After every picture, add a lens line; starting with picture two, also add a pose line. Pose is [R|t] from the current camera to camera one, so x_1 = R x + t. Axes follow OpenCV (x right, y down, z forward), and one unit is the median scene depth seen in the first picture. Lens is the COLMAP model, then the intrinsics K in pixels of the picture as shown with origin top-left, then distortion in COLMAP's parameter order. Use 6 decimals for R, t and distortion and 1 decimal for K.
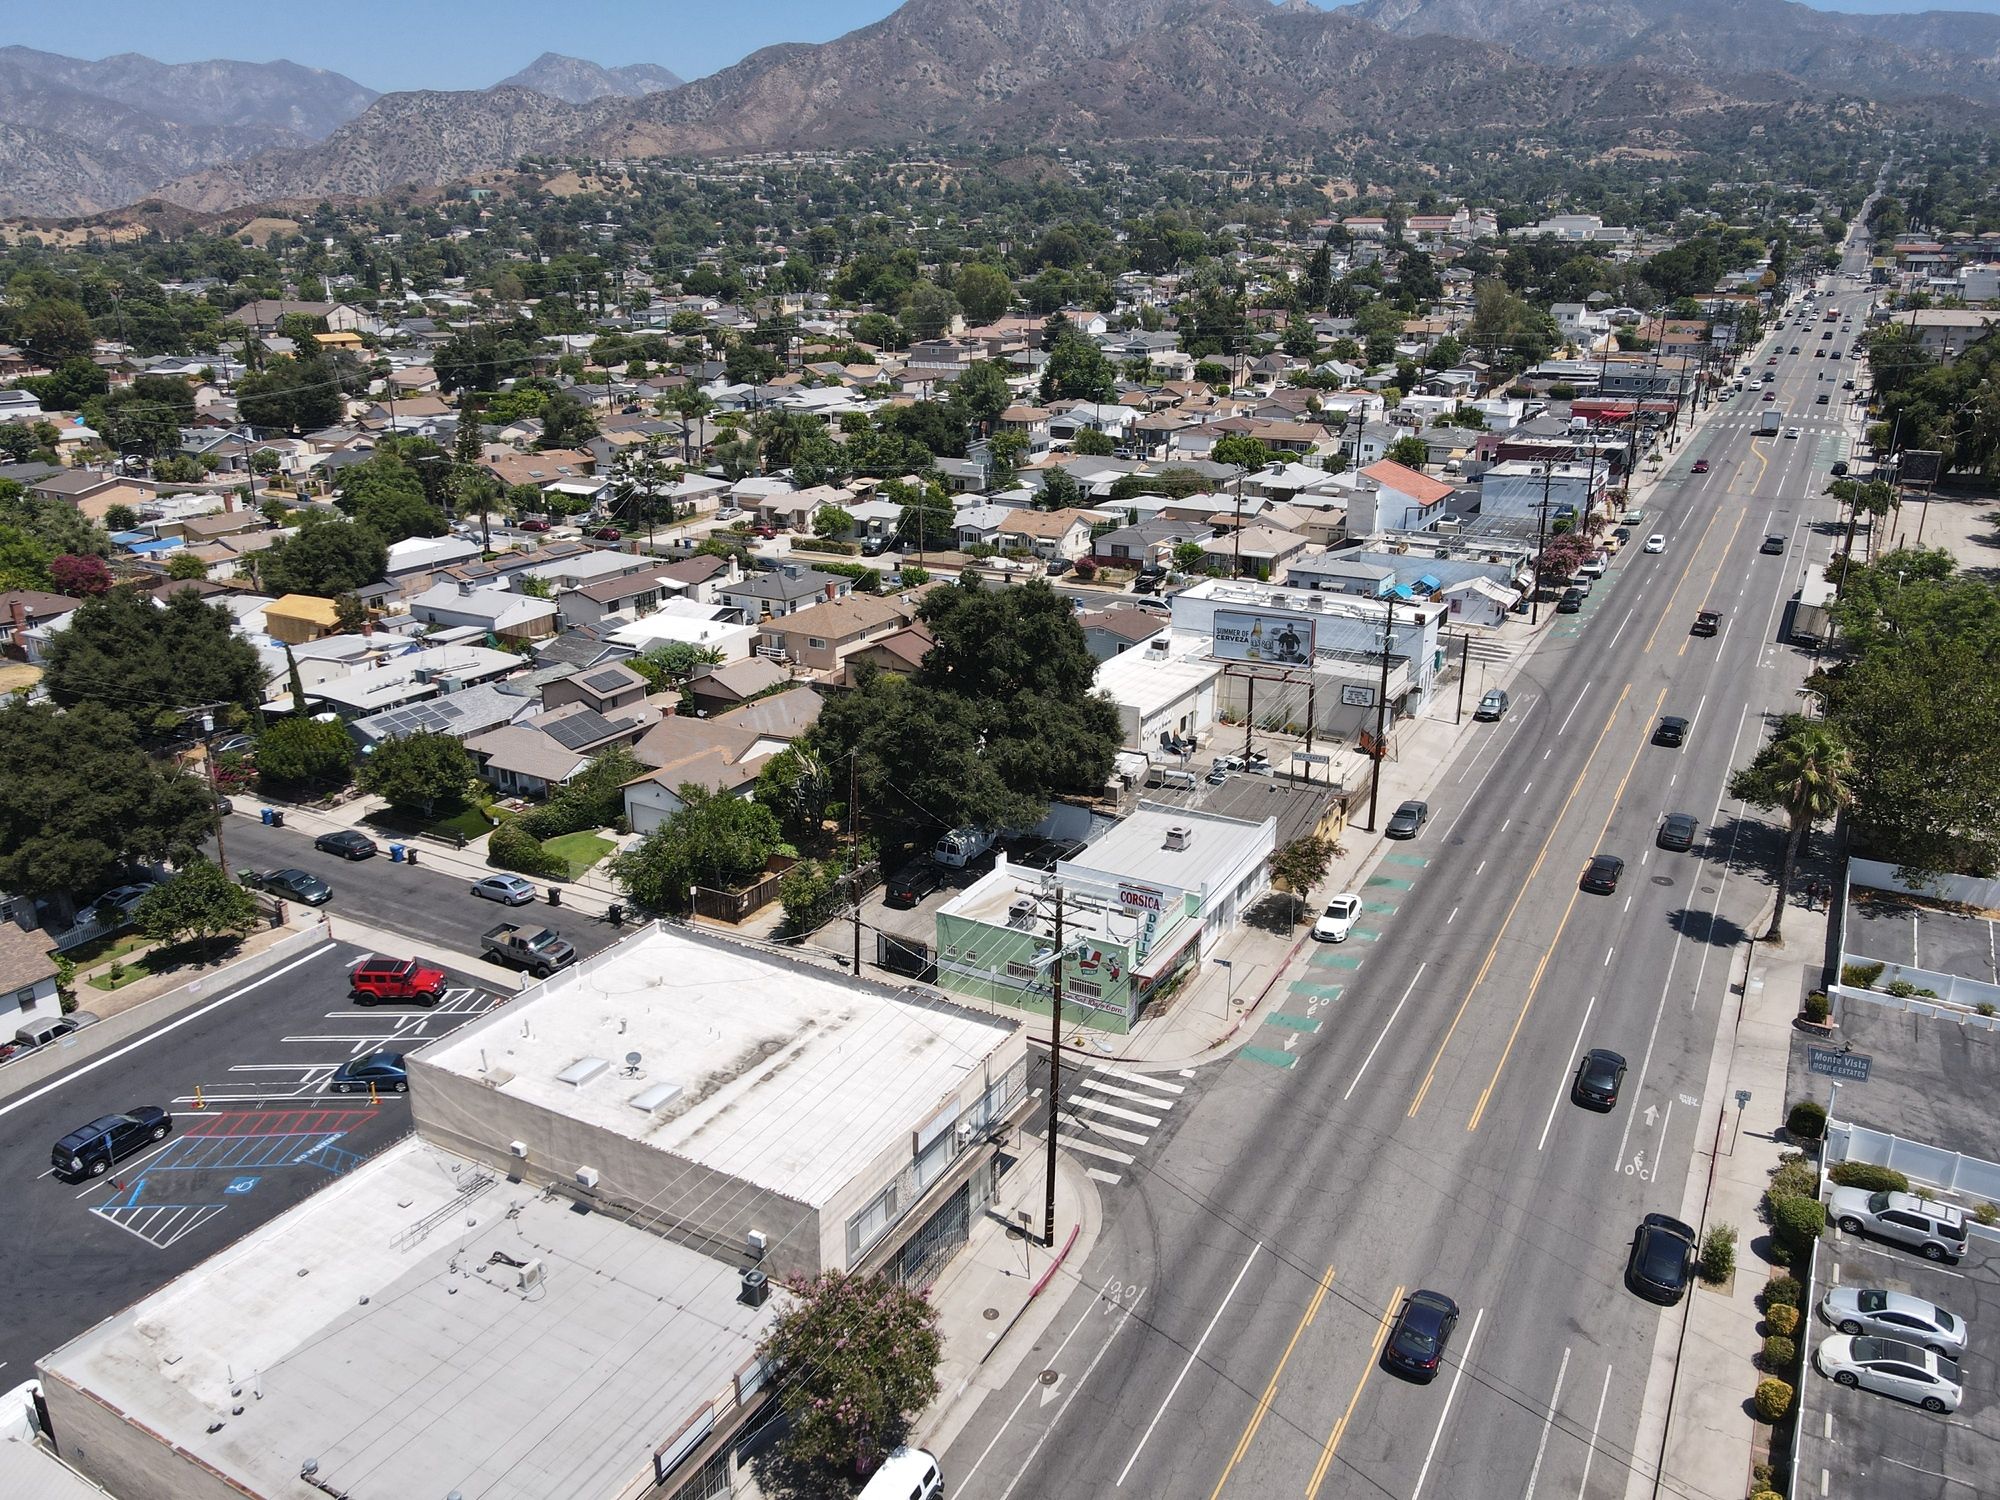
lens RADIAL K [[1463.5, 0, 999.3], [0, 1463.5, 746.7], [0, 0, 1]] dist [0.007819, 0.013384]
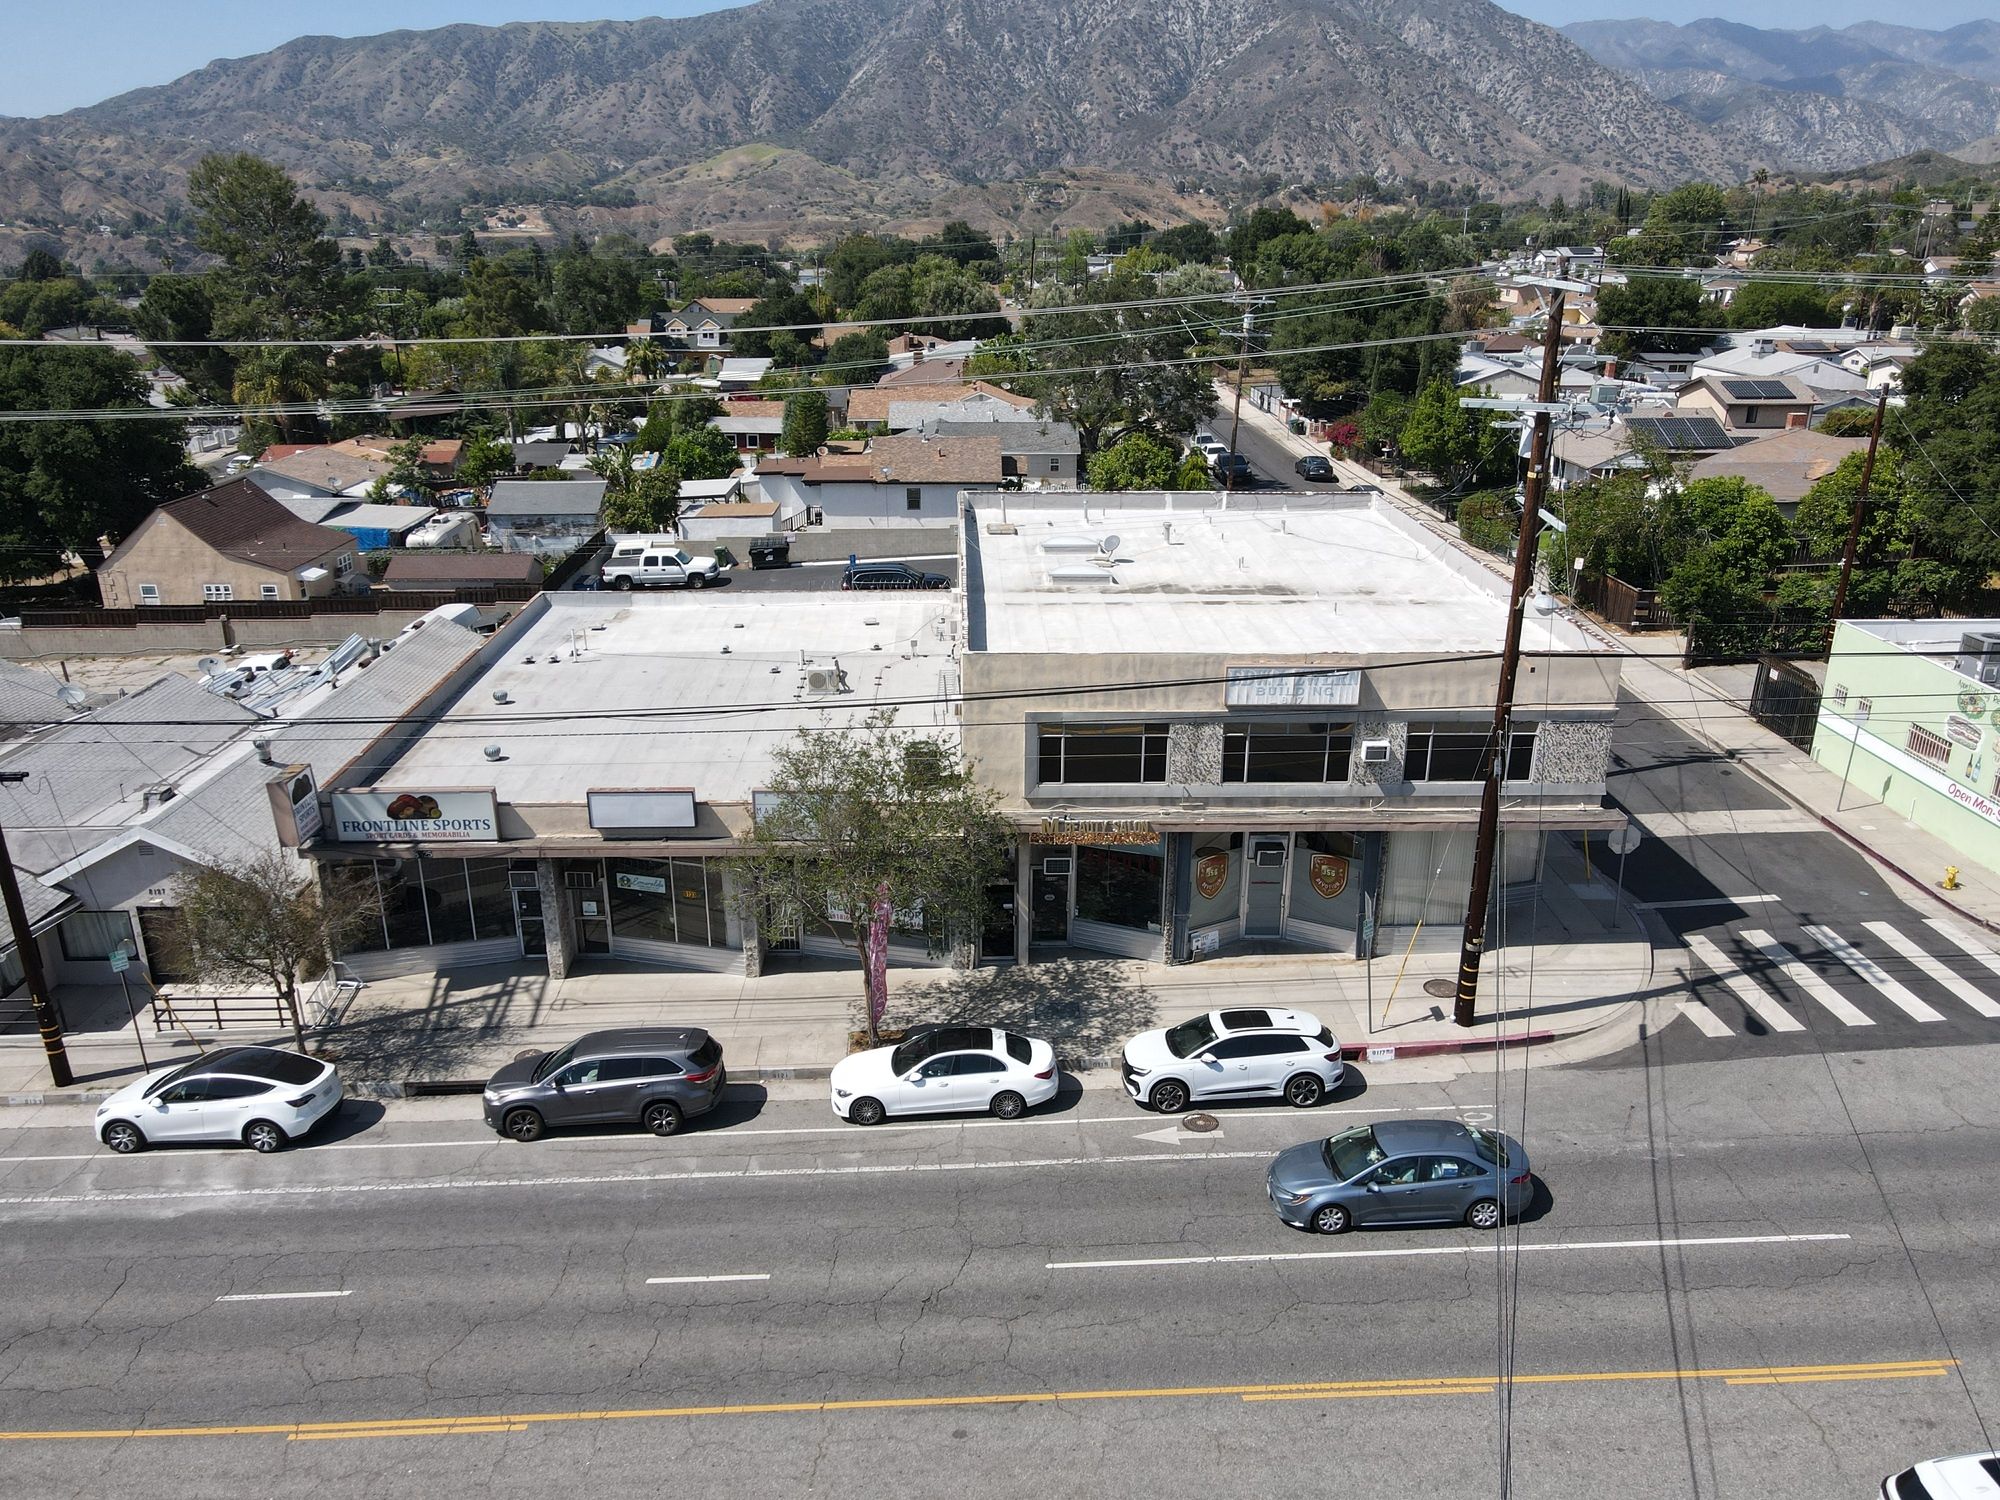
lens RADIAL K [[1463.5, 0, 997.7], [0, 1463.5, 754.3], [0, 0, 1]] dist [0.007819, 0.013384]
pose [[0.505497, 0.293281, -0.811455, 0.298503], [-0.280416, 0.945248, 0.166952, 0.173984], [0.815990, 0.143151, 0.560060, 0.462420]]
